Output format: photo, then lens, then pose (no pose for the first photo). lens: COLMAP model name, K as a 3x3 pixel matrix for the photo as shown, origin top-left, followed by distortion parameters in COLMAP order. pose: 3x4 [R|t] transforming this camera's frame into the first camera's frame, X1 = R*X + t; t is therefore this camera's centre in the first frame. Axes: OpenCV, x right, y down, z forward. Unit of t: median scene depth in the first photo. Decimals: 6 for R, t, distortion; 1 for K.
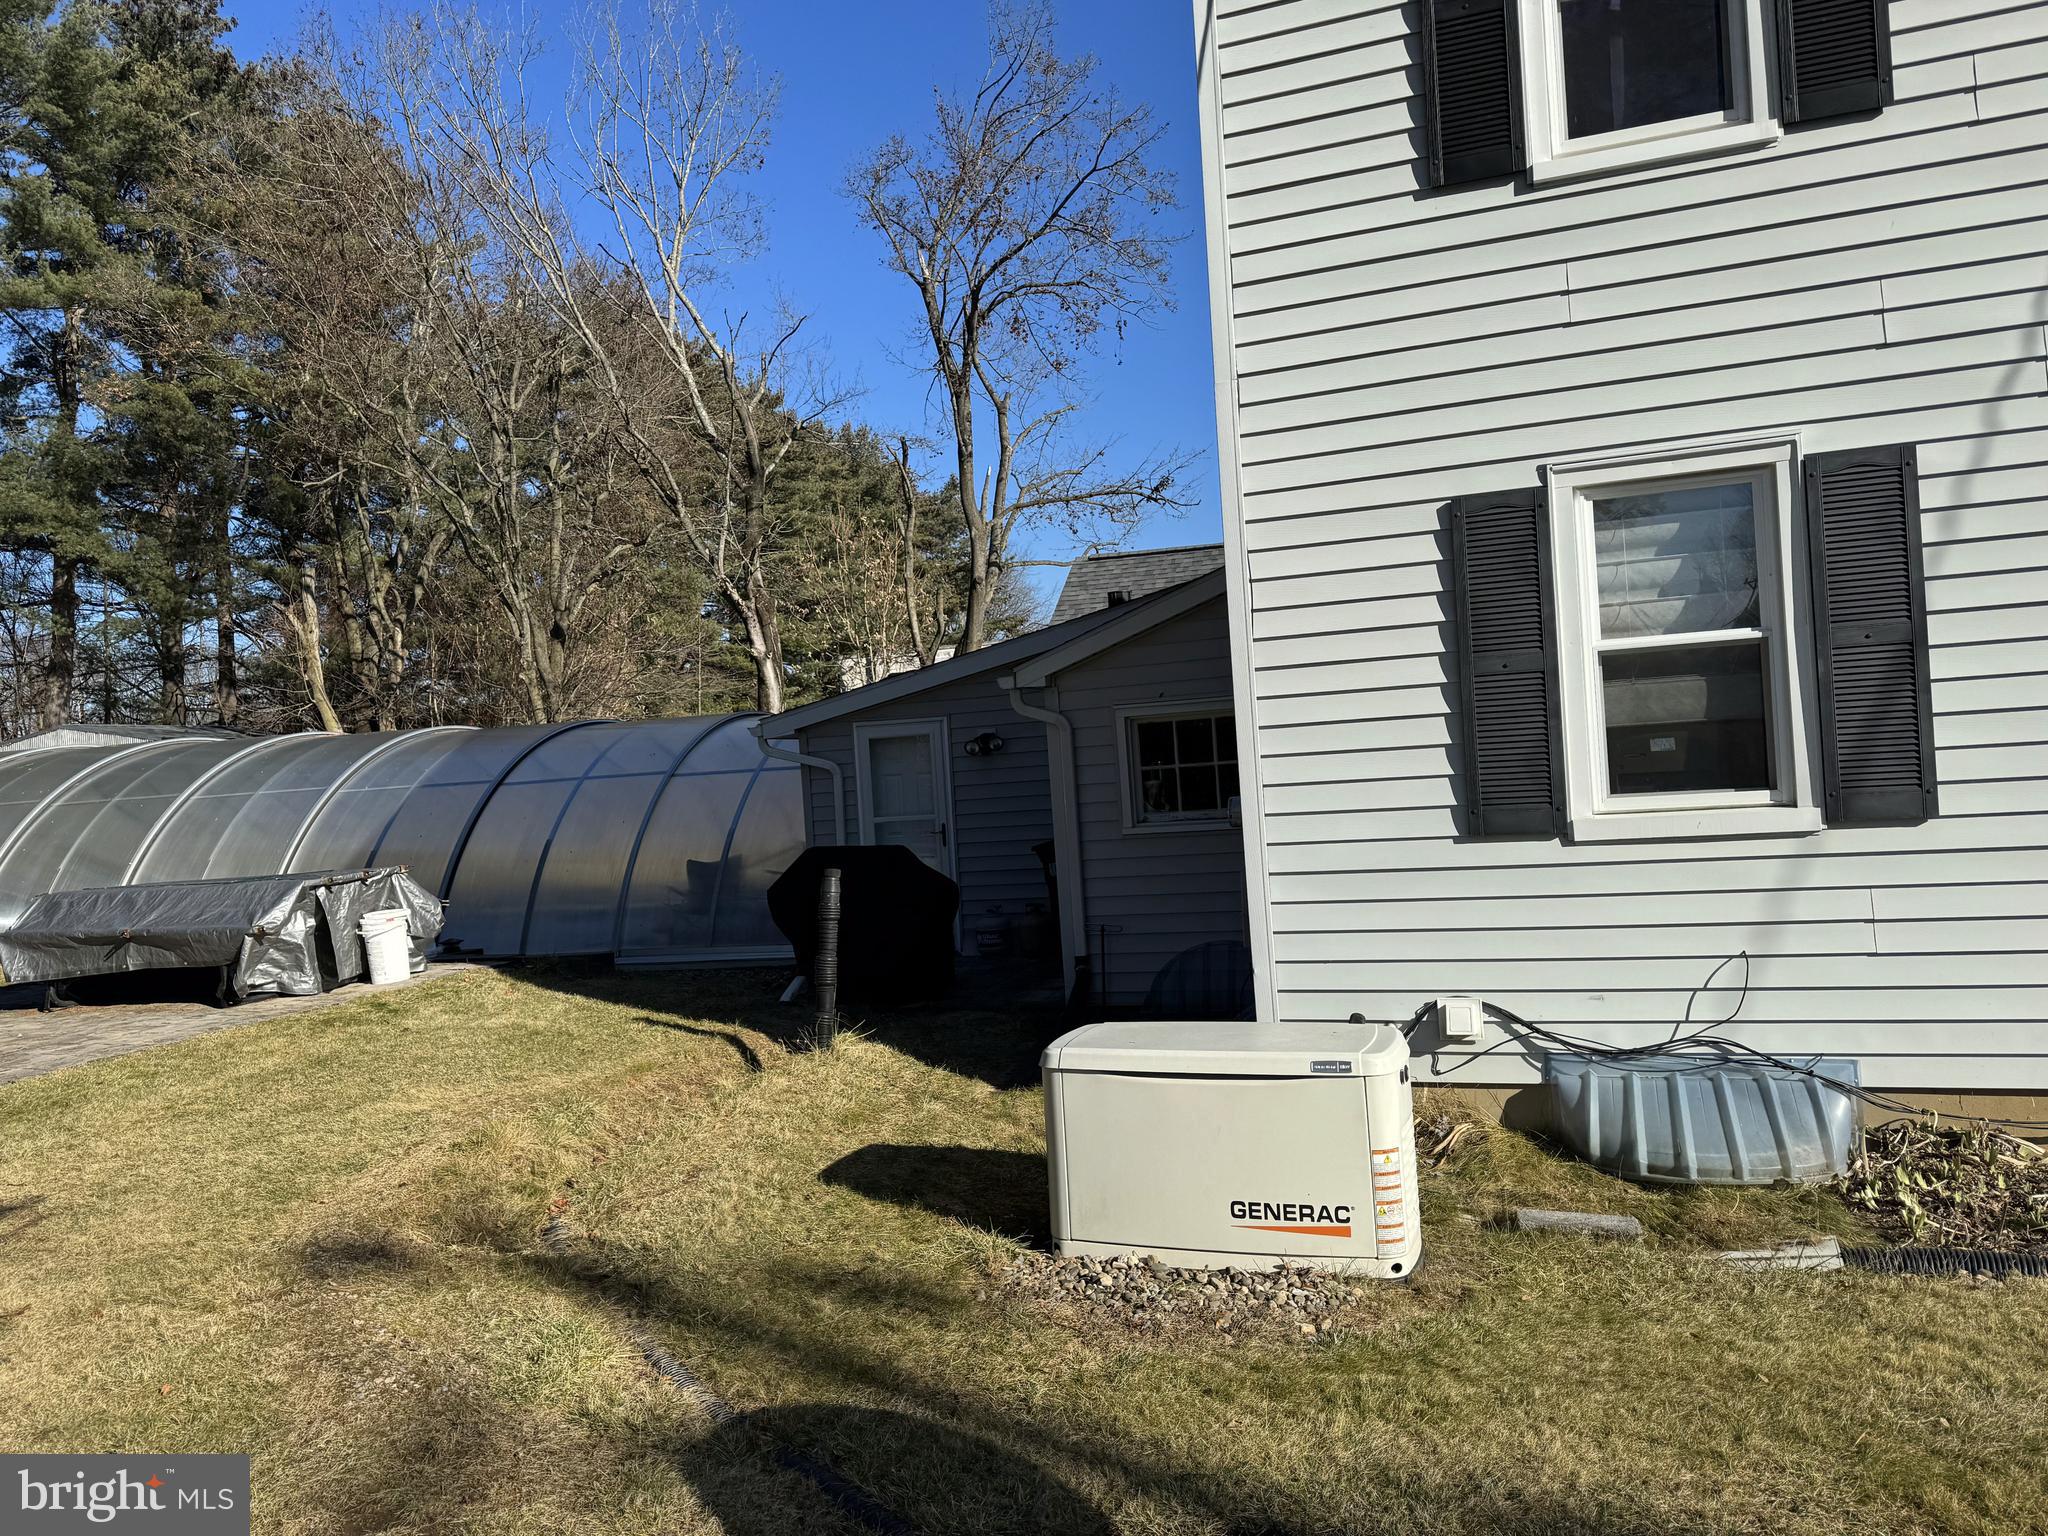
lens RADIAL K [[1447.1, 0, 1014.9], [0, 1447.1, 755.1], [0, 0, 1]] dist [0.078113, -0.082170]
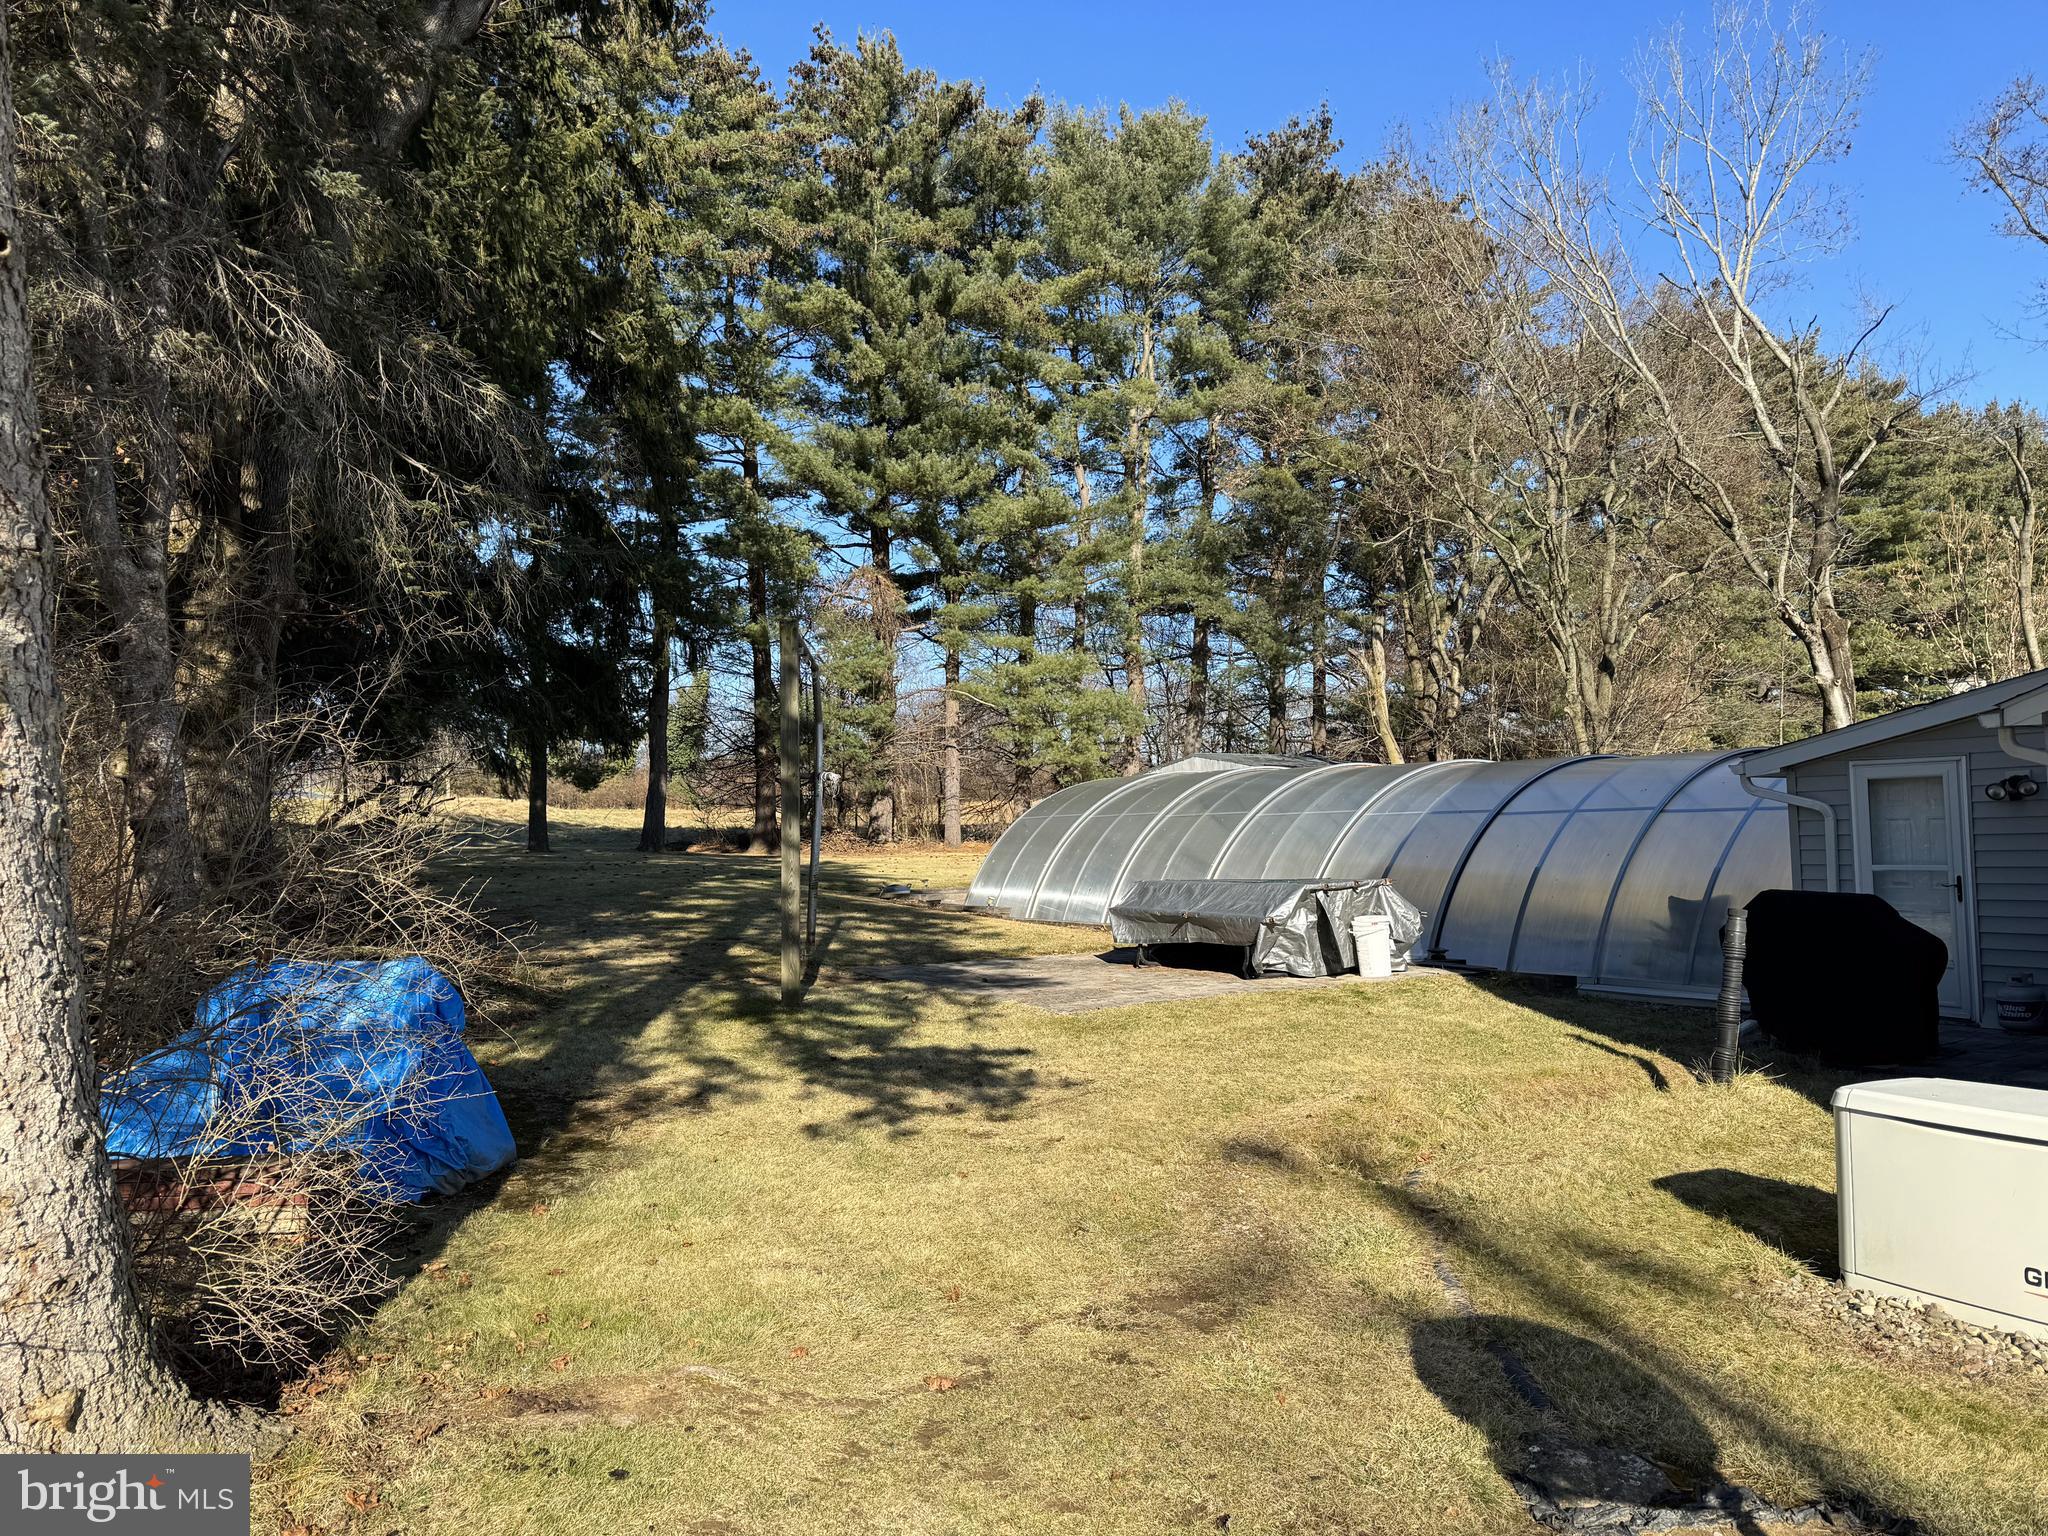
lens RADIAL K [[1447.1, 0, 1014.9], [0, 1447.1, 755.1], [0, 0, 1]] dist [0.078113, -0.082170]
pose [[0.756574, 0.010654, -0.653821, 0.129769], [-0.024201, 0.999638, -0.011714, -0.003196], [0.653460, 0.024685, 0.756559, -0.089194]]
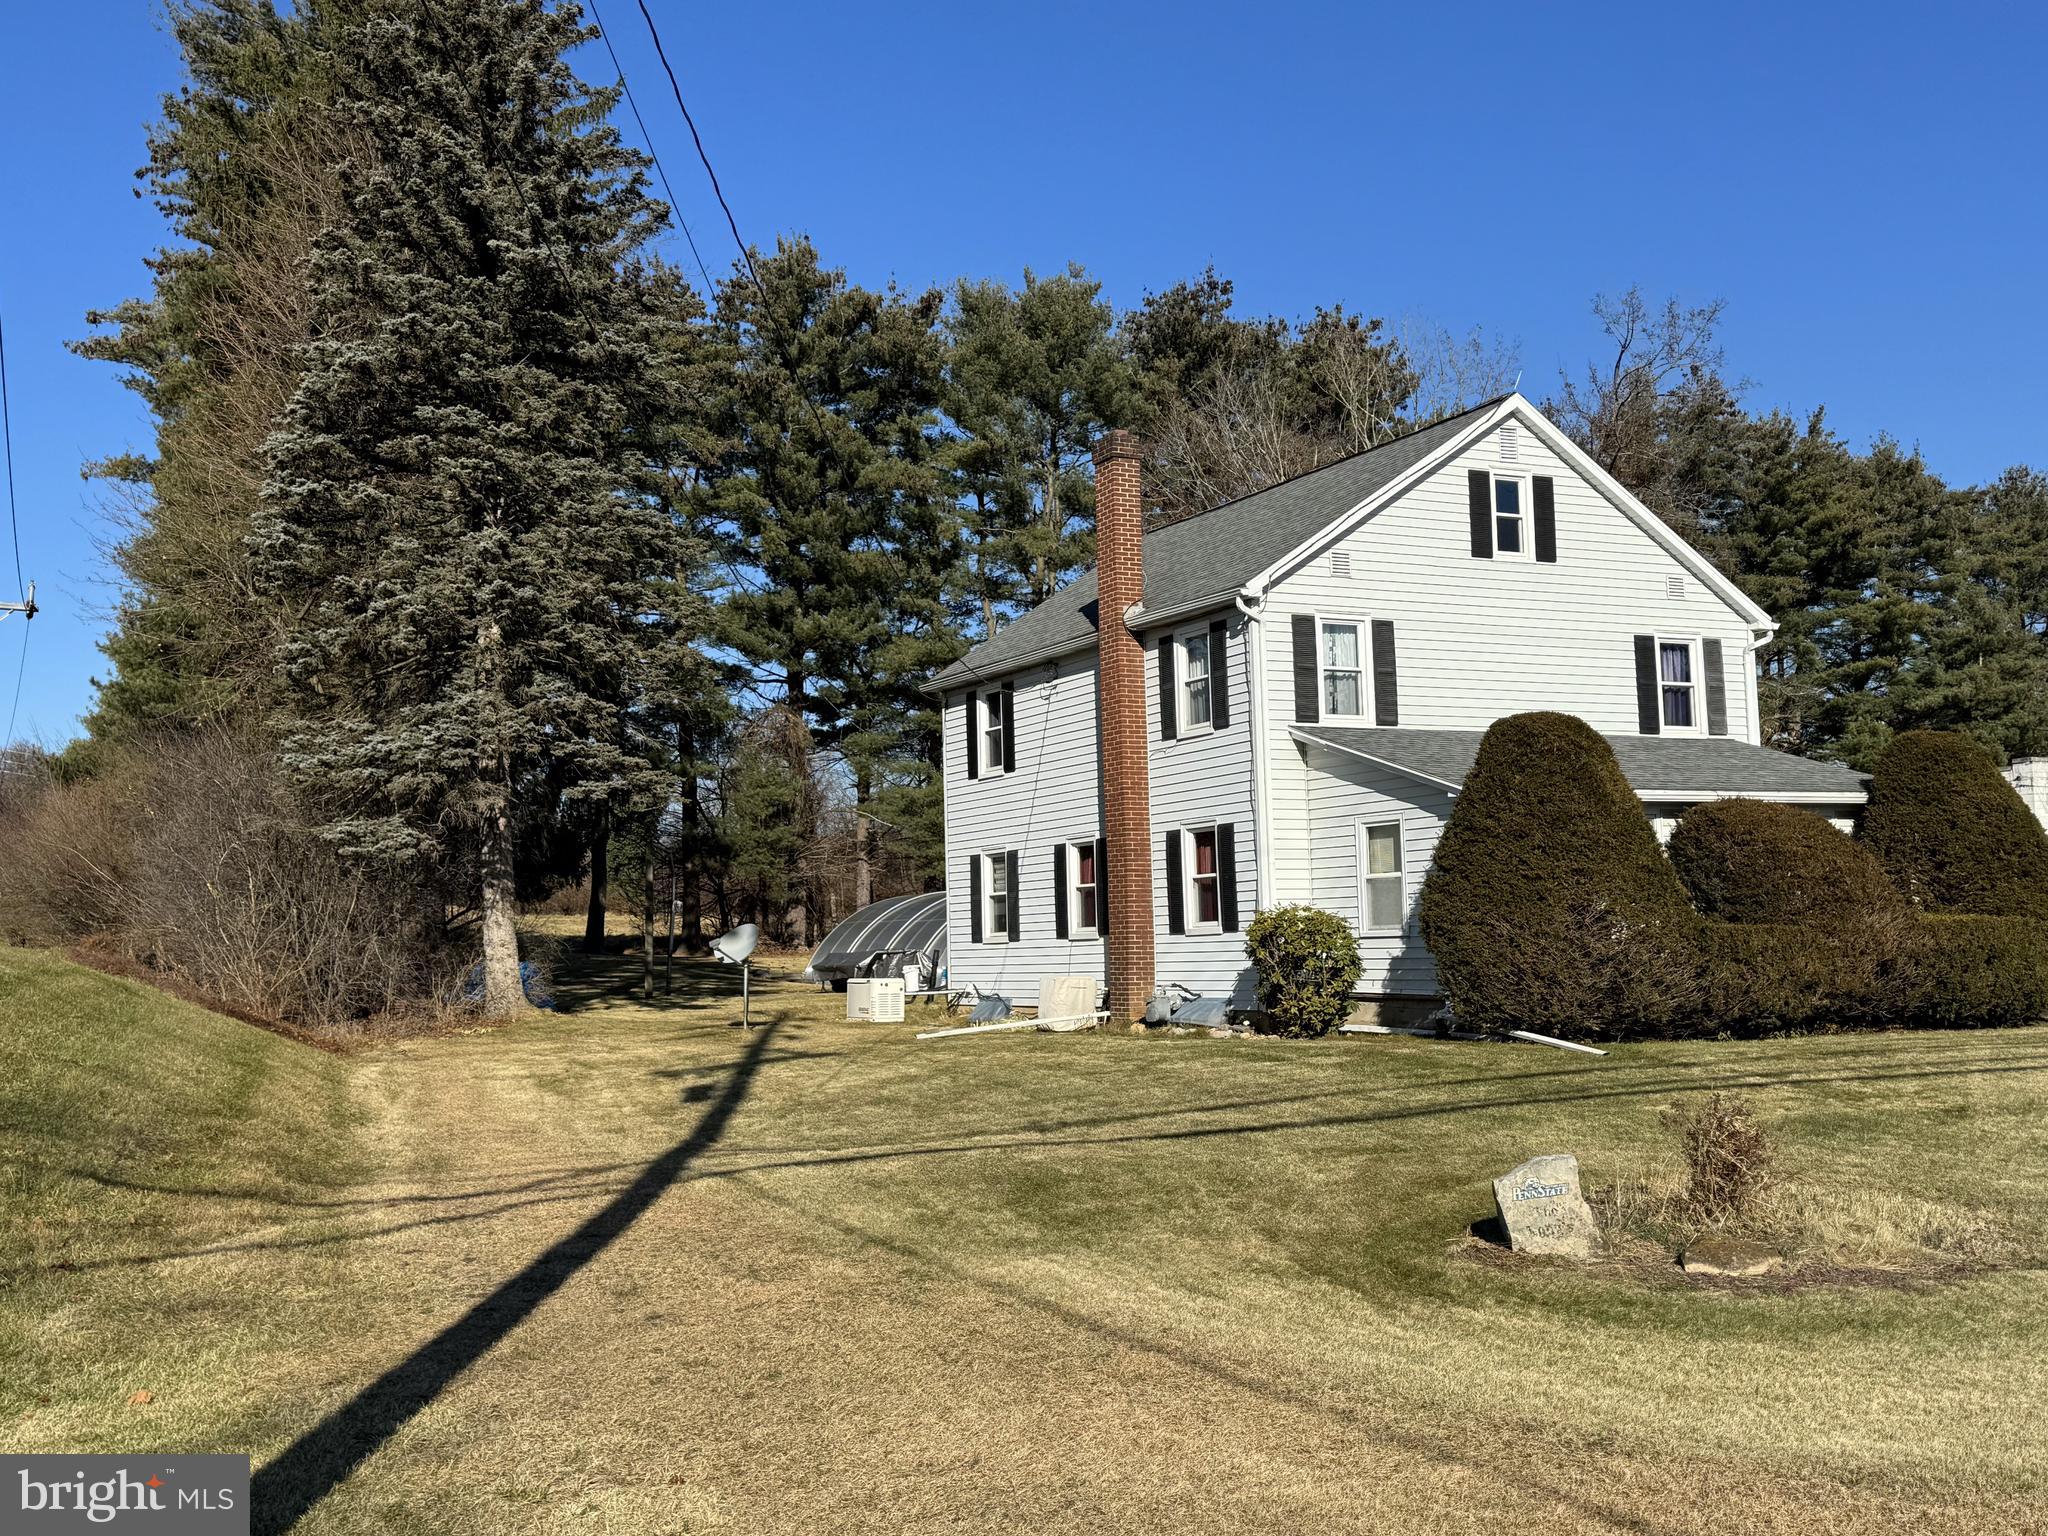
lens RADIAL K [[2026.3, 0, 1025.1], [0, 2026.3, 720.2], [0, 0, 1]] dist [0.115459, 0.000246]
pose [[0.732492, -0.030809, -0.680078, 2.168919], [-0.020032, 0.997567, -0.066768, -0.098285], [0.680480, 0.062530, 0.730093, -1.531225]]
